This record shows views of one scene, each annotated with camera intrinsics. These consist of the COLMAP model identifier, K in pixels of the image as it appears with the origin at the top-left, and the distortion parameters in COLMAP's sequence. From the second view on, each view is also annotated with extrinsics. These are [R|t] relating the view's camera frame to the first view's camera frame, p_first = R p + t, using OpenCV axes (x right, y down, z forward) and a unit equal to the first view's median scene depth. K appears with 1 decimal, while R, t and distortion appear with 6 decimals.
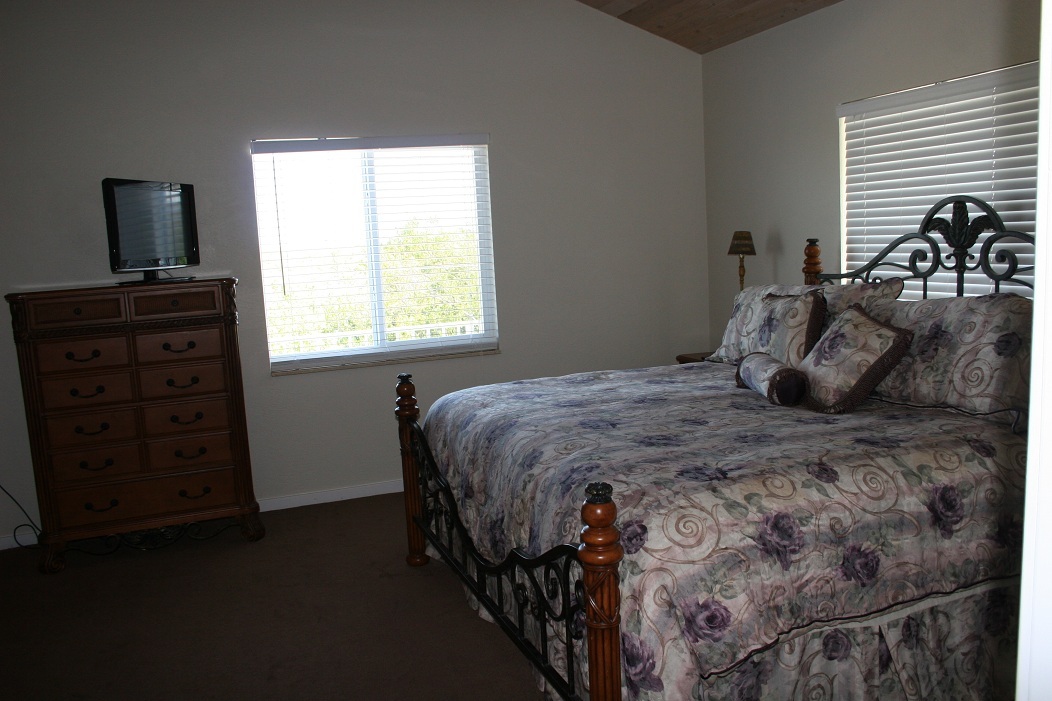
lens RADIAL K [[862.8, 0, 530.4], [0, 862.8, 360.8], [0, 0, 1]] dist [-0.172414, 0.177135]
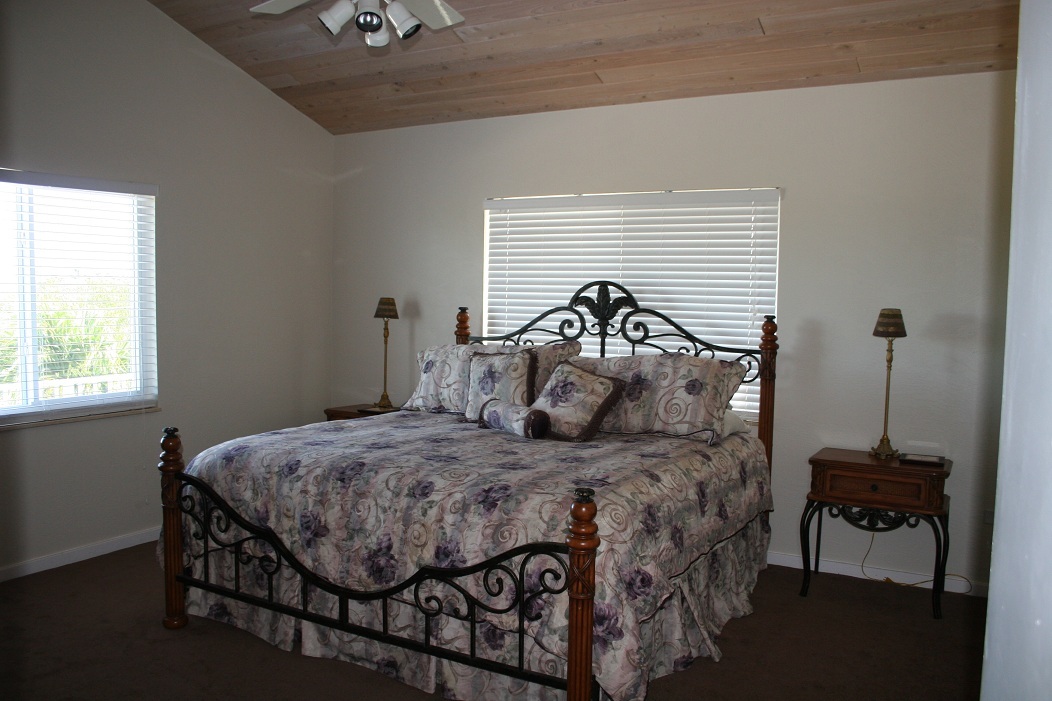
lens RADIAL K [[862.8, 0, 530.4], [0, 862.8, 360.8], [0, 0, 1]] dist [-0.172414, 0.177135]
pose [[0.778945, 0.011712, 0.626983, -0.449842], [0.035312, 0.997420, -0.062502, 0.013960], [-0.626097, 0.070826, 0.776522, -0.000604]]
